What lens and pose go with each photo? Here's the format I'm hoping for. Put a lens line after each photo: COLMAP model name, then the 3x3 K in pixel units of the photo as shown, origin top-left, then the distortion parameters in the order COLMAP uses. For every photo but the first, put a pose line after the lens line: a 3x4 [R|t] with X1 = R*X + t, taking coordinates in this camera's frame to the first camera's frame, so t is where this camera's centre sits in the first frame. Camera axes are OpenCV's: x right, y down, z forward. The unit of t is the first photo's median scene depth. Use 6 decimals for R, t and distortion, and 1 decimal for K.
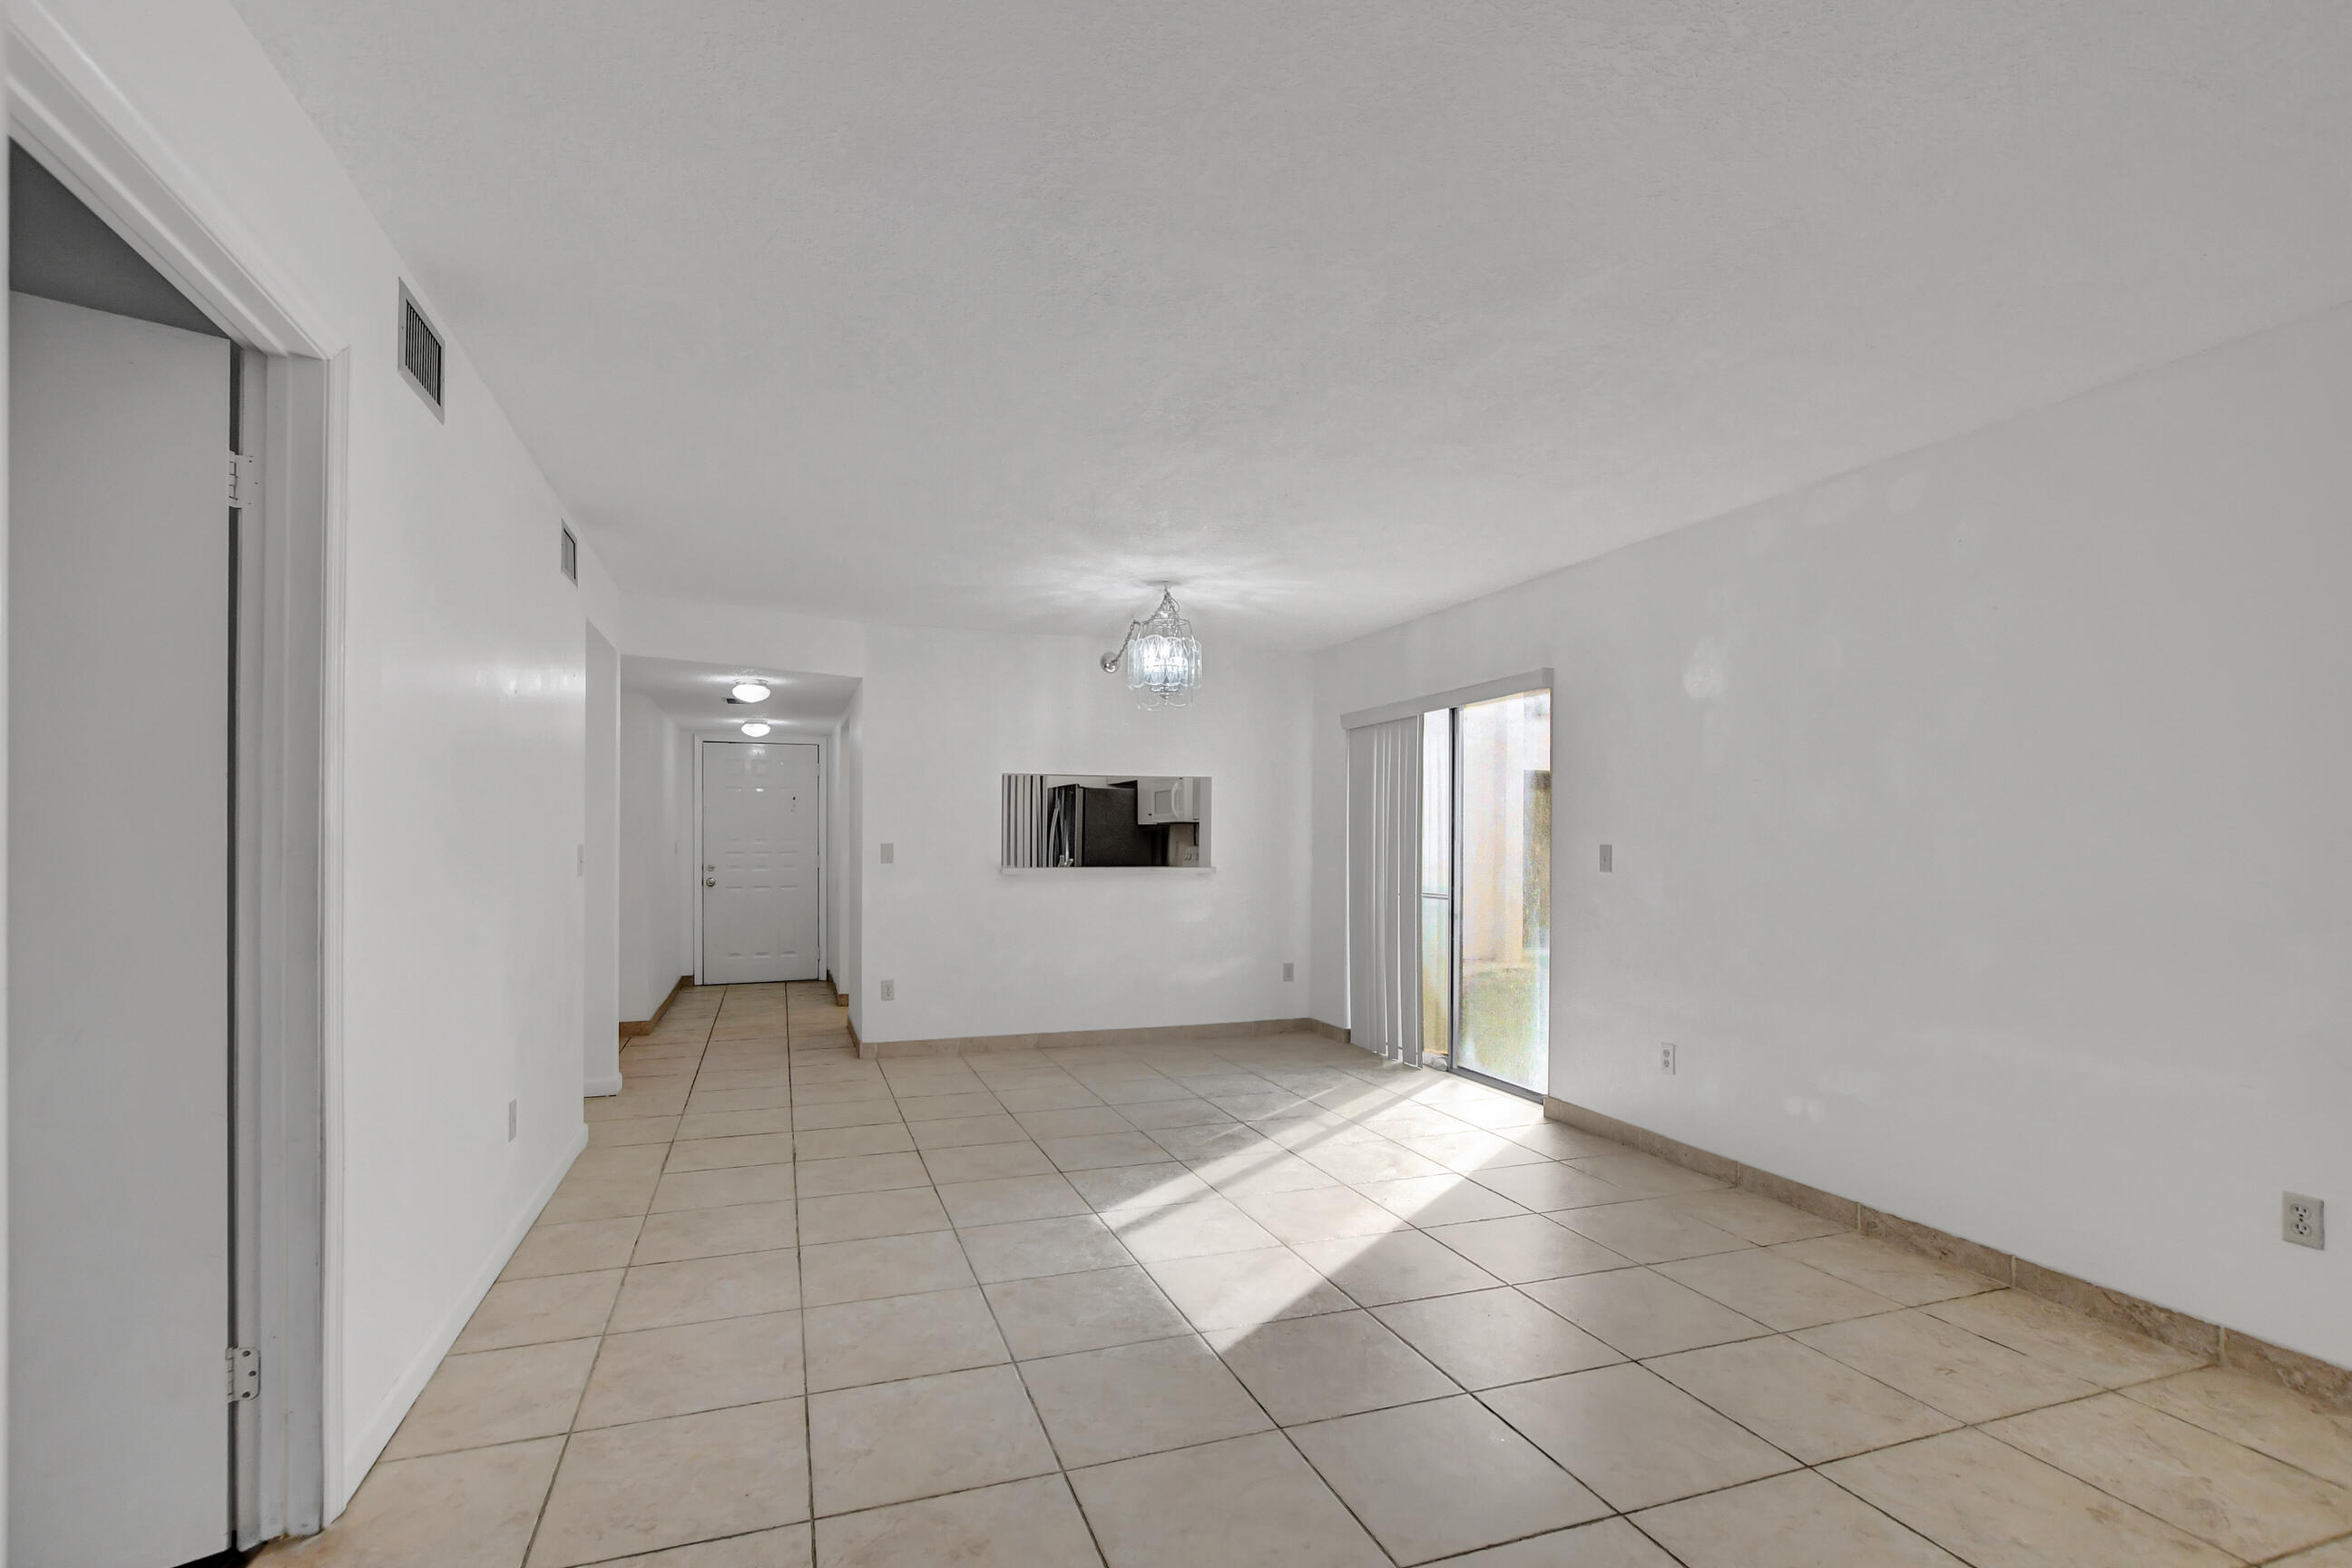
lens RADIAL K [[1042.5, 0, 1191.2], [0, 1042.5, 861.4], [0, 0, 1]] dist [-0.003862, 0.000035]
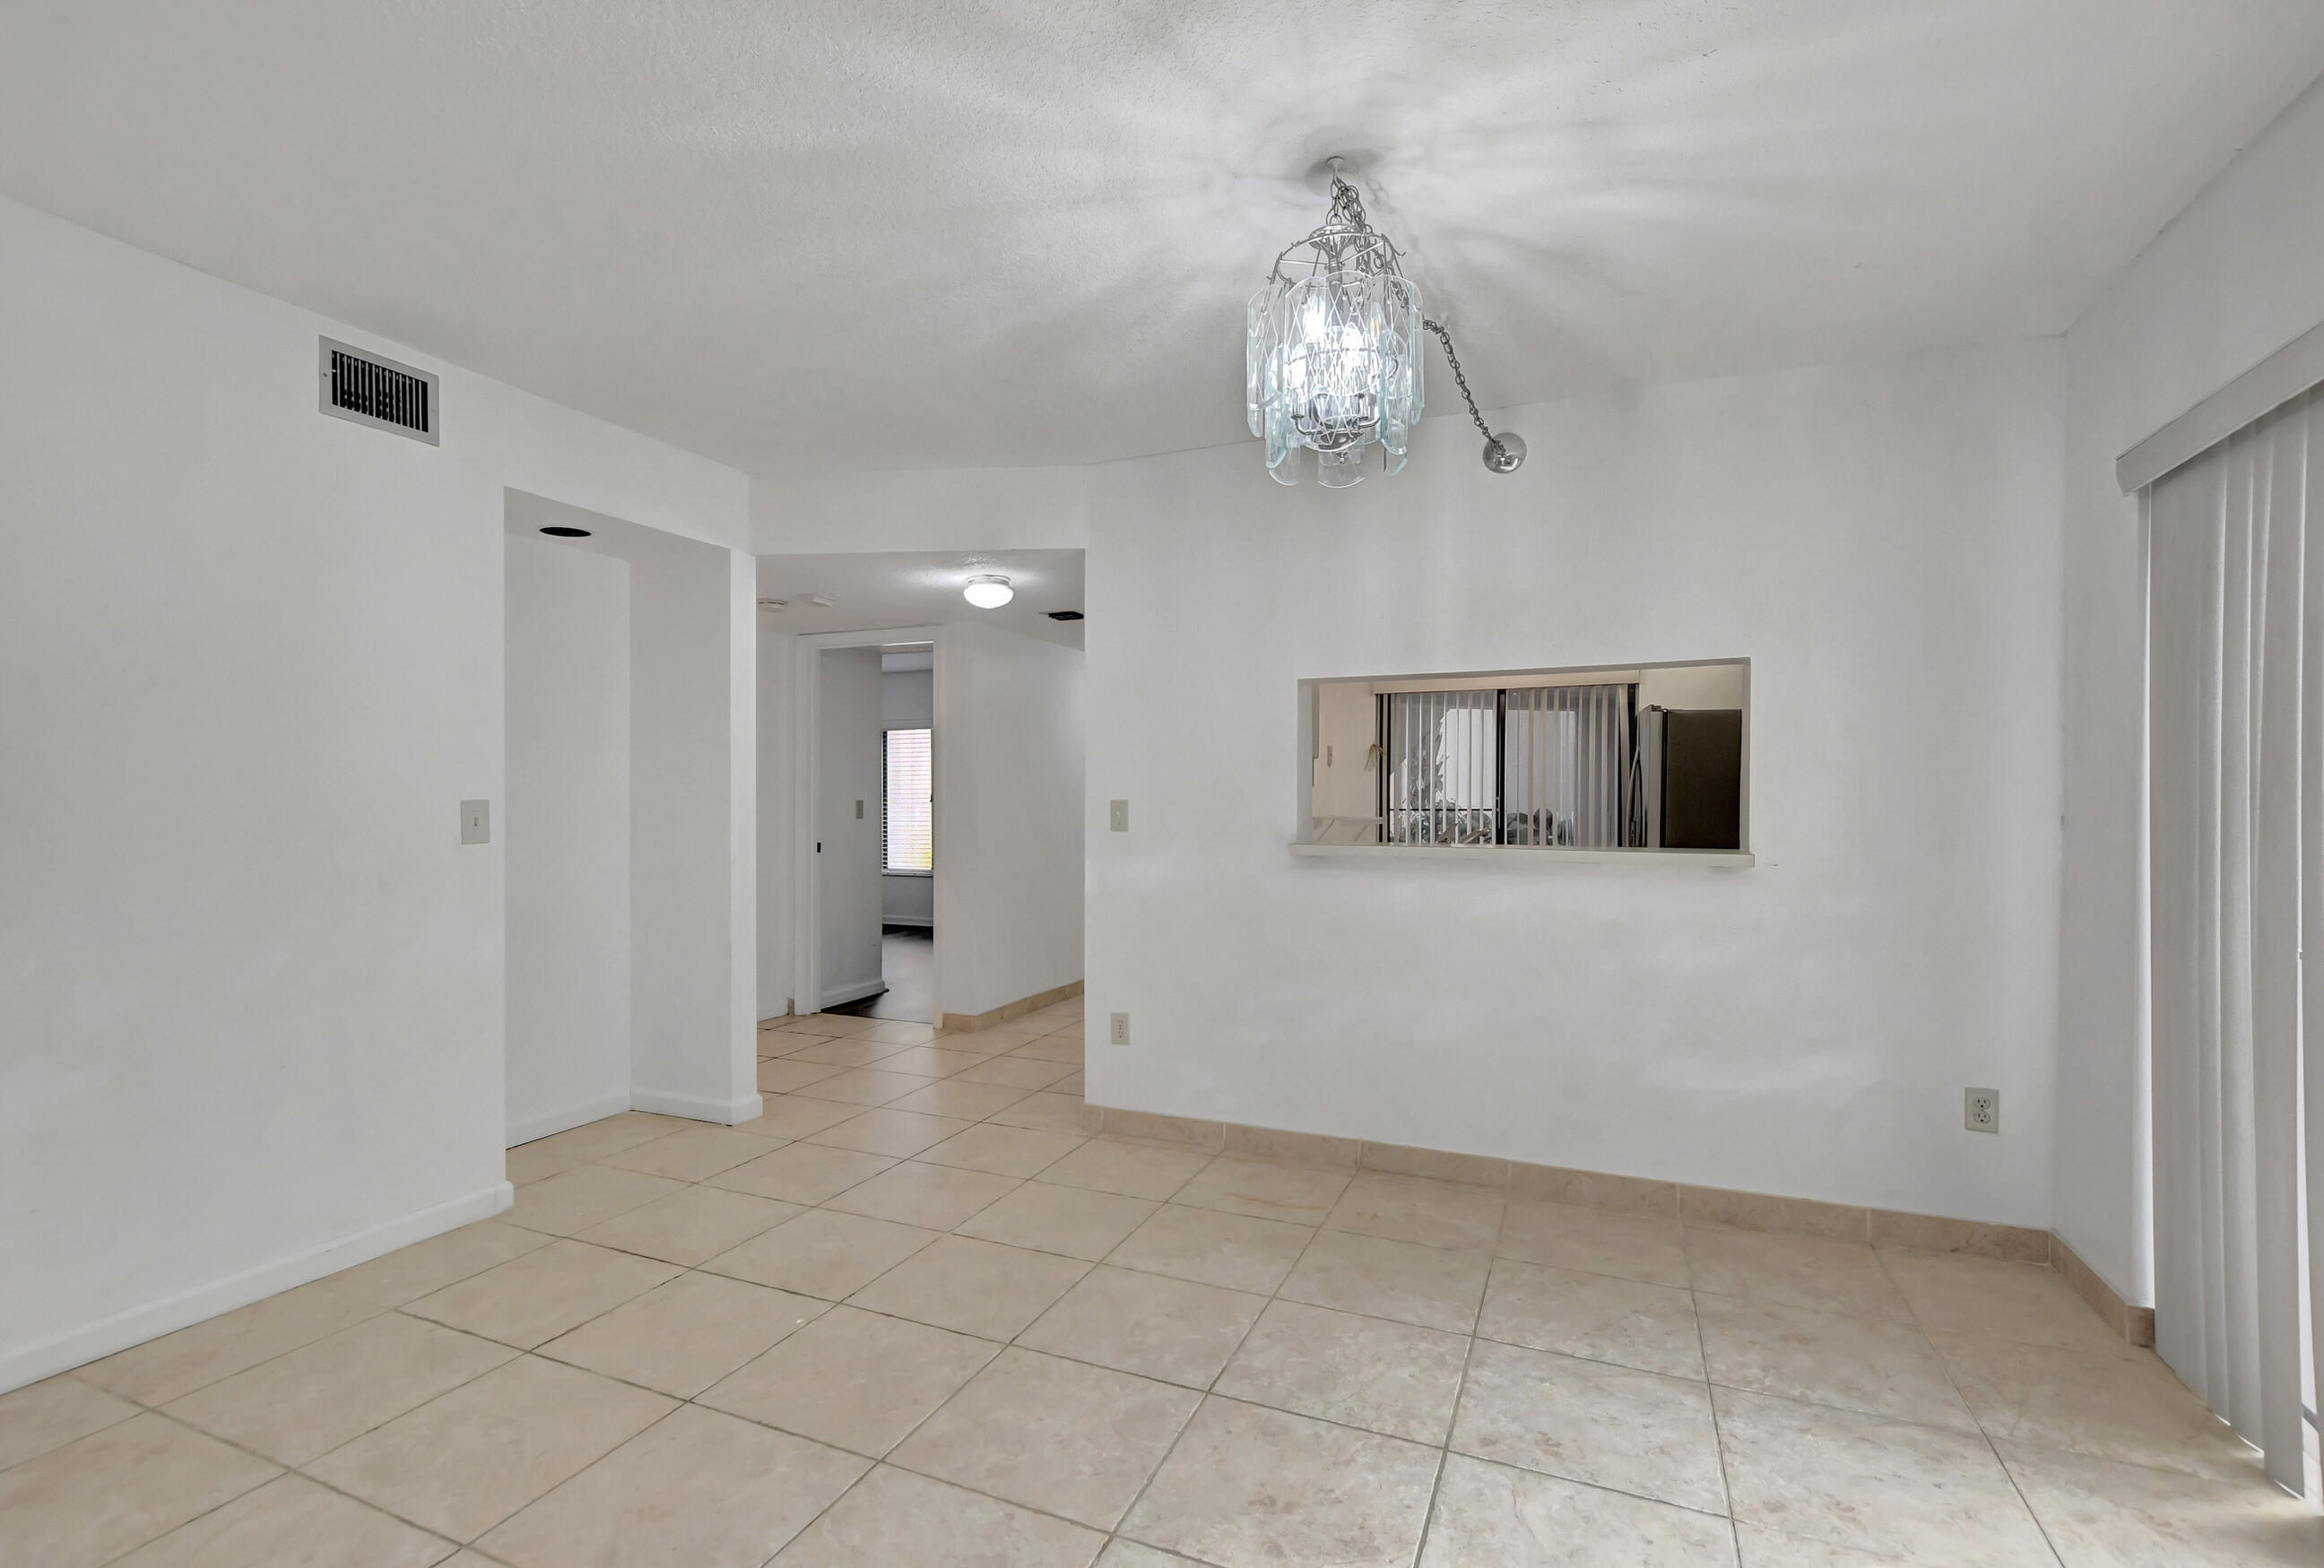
lens RADIAL K [[1066.7, 0, 1128.3], [0, 1066.7, 800.4], [0, 0, 1]] dist [-0.011366, -0.000050]
pose [[0.707455, -0.006070, -0.706732, 0.209787], [-0.011782, 0.999723, -0.020380, -0.003807], [0.706660, 0.022745, 0.707187, 0.646239]]
